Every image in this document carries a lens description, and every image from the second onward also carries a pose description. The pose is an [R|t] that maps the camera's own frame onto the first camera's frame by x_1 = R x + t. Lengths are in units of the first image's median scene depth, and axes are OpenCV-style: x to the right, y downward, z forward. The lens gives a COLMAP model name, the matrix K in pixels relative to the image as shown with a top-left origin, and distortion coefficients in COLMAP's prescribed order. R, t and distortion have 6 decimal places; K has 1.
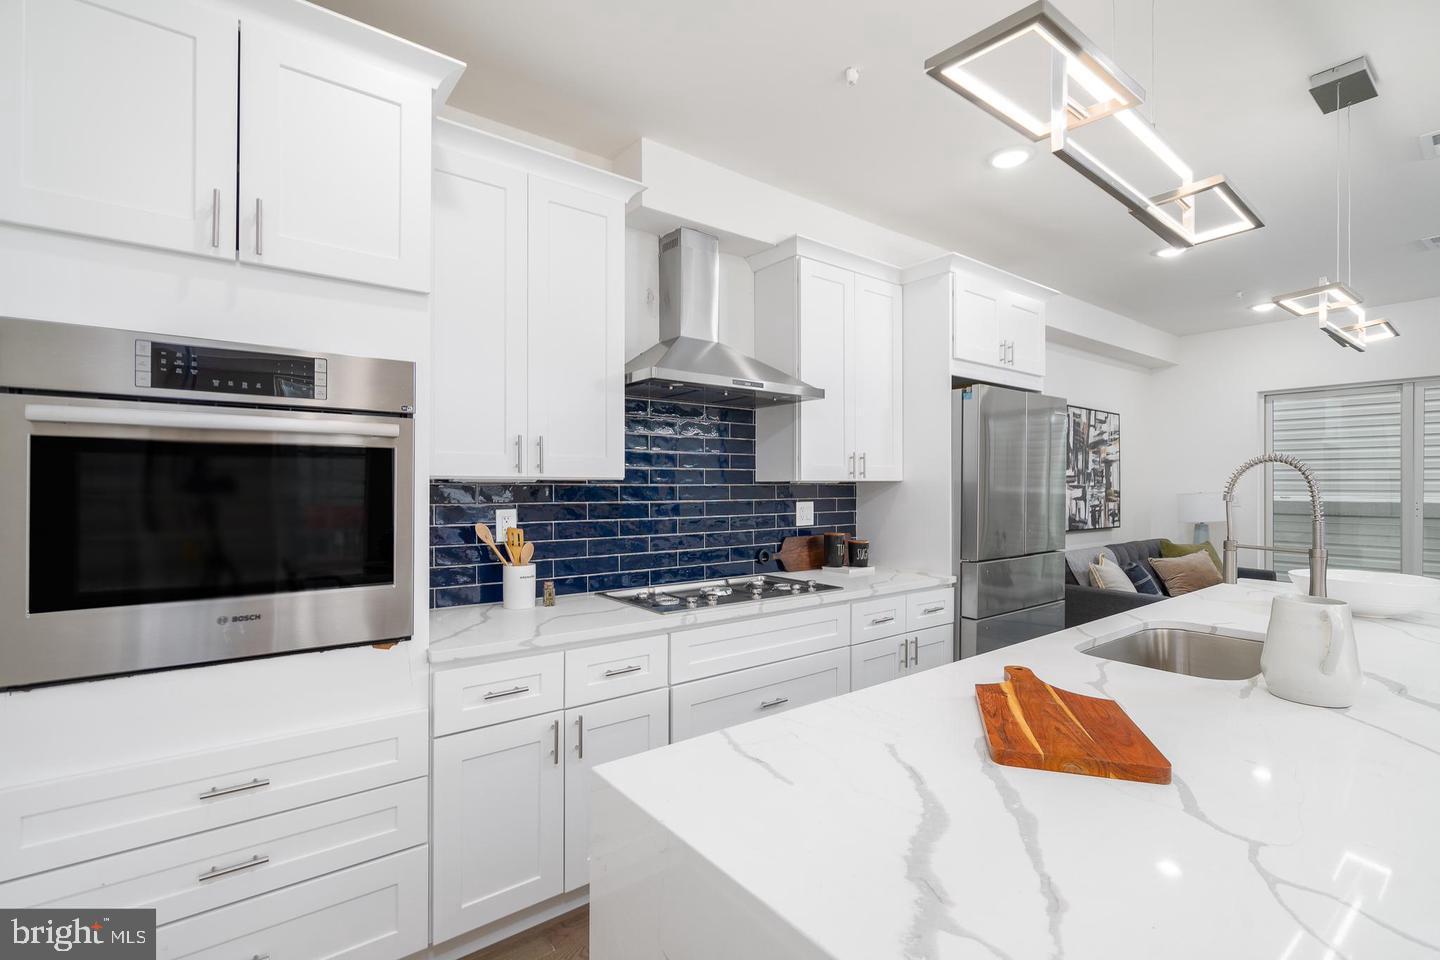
lens RADIAL K [[657.5, 0, 716.6], [0, 657.5, 490.4], [0, 0, 1]] dist [-0.003517, 0.002921]
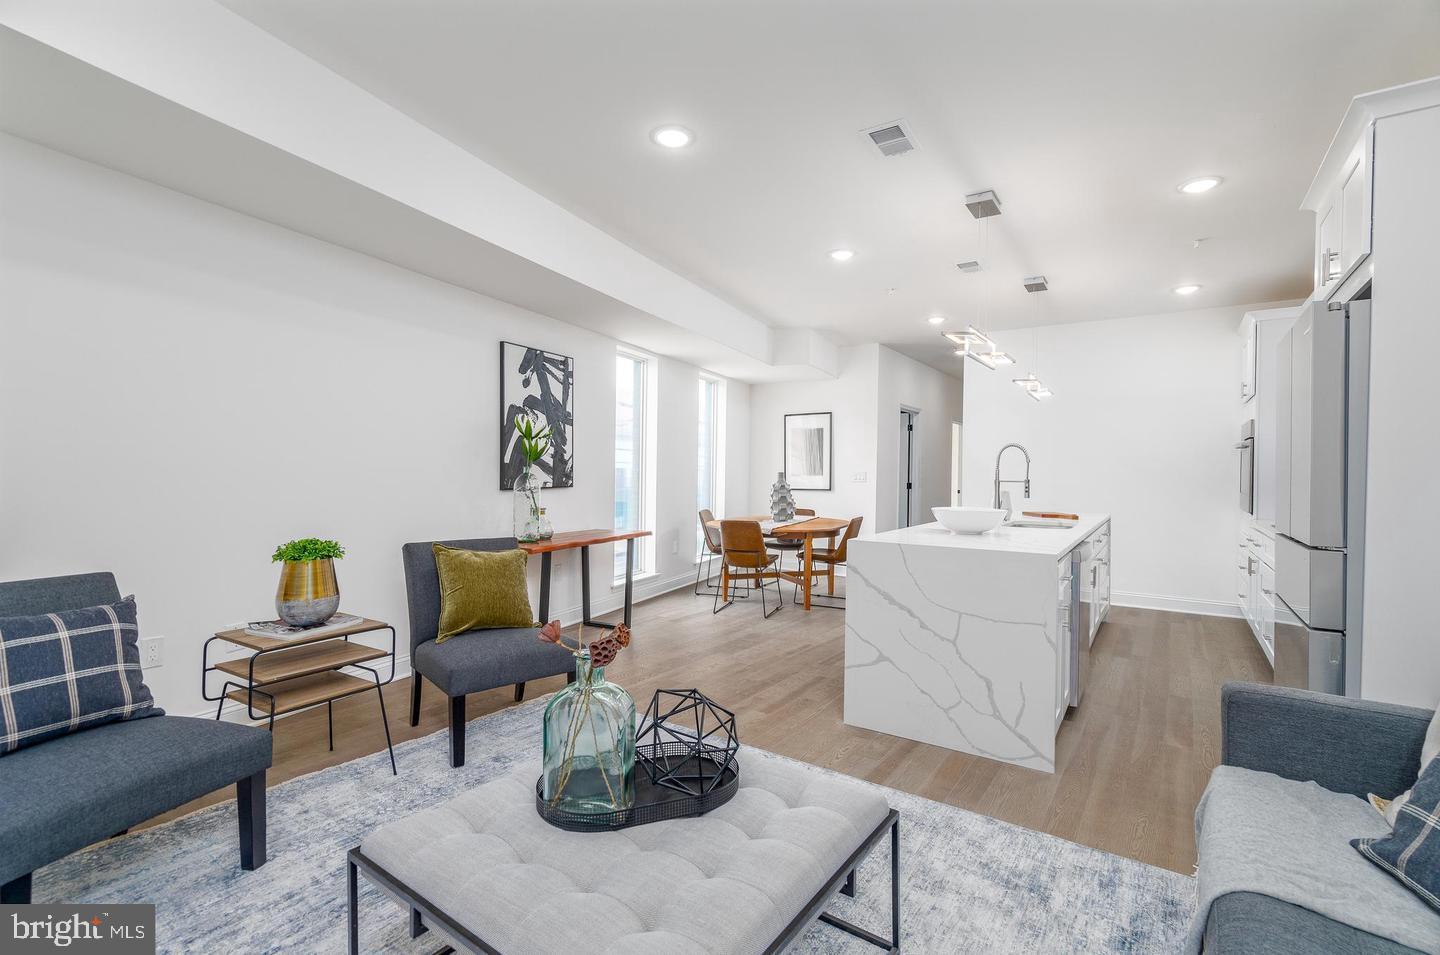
lens RADIAL K [[657.5, 0, 717.4], [0, 657.5, 473.8], [0, 0, 1]] dist [-0.003517, 0.002921]
pose [[-0.952798, -0.010854, -0.303411, 1.792550], [-0.016519, 0.999734, 0.016110, 0.025379], [0.303156, 0.020361, -0.952724, 2.039560]]
